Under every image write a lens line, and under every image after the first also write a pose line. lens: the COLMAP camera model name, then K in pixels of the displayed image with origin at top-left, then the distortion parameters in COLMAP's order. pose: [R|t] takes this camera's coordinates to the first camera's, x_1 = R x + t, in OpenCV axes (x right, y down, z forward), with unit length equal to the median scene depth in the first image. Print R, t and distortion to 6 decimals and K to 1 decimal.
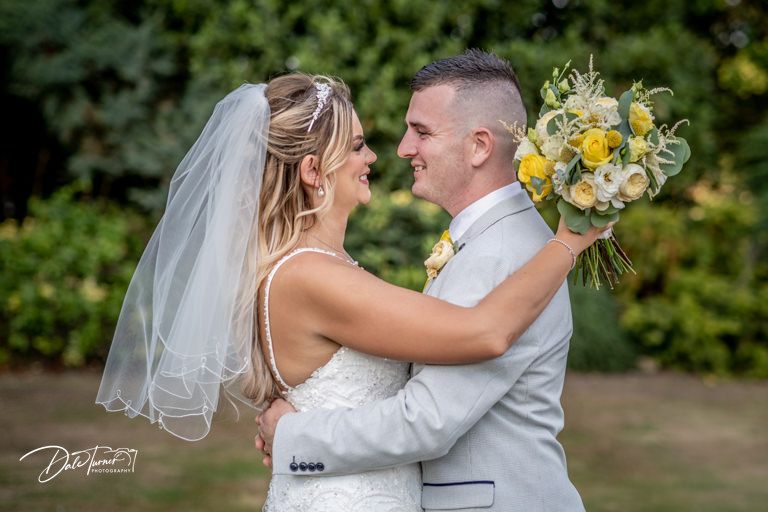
lens RADIAL K [[1828.1, 0, 384.0], [0, 1828.1, 256.0], [0, 0, 1]] dist [0.058671, -0.035637]
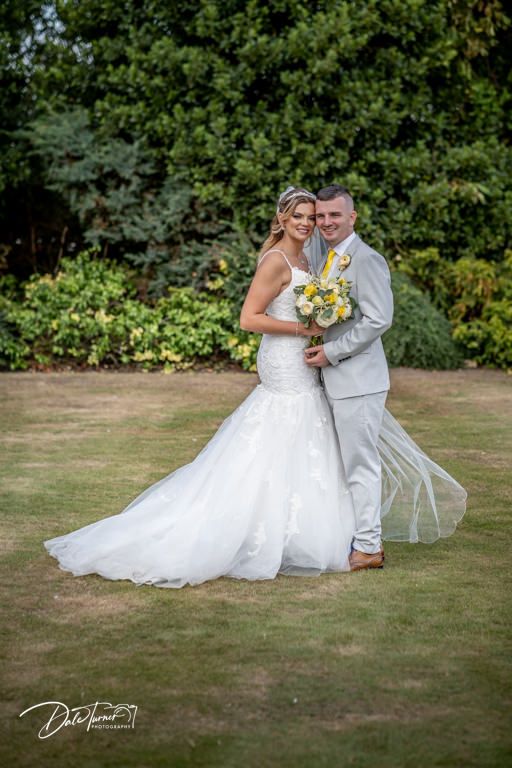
lens RADIAL K [[1828.1, 0, 256.0], [0, 1828.1, 384.0], [0, 0, 1]] dist [0.058671, -0.035637]
pose [[0.999753, -0.009799, -0.019949, -0.002820], [0.010124, 0.999817, 0.016253, 0.050297], [0.019786, -0.016451, 0.999669, -0.515473]]
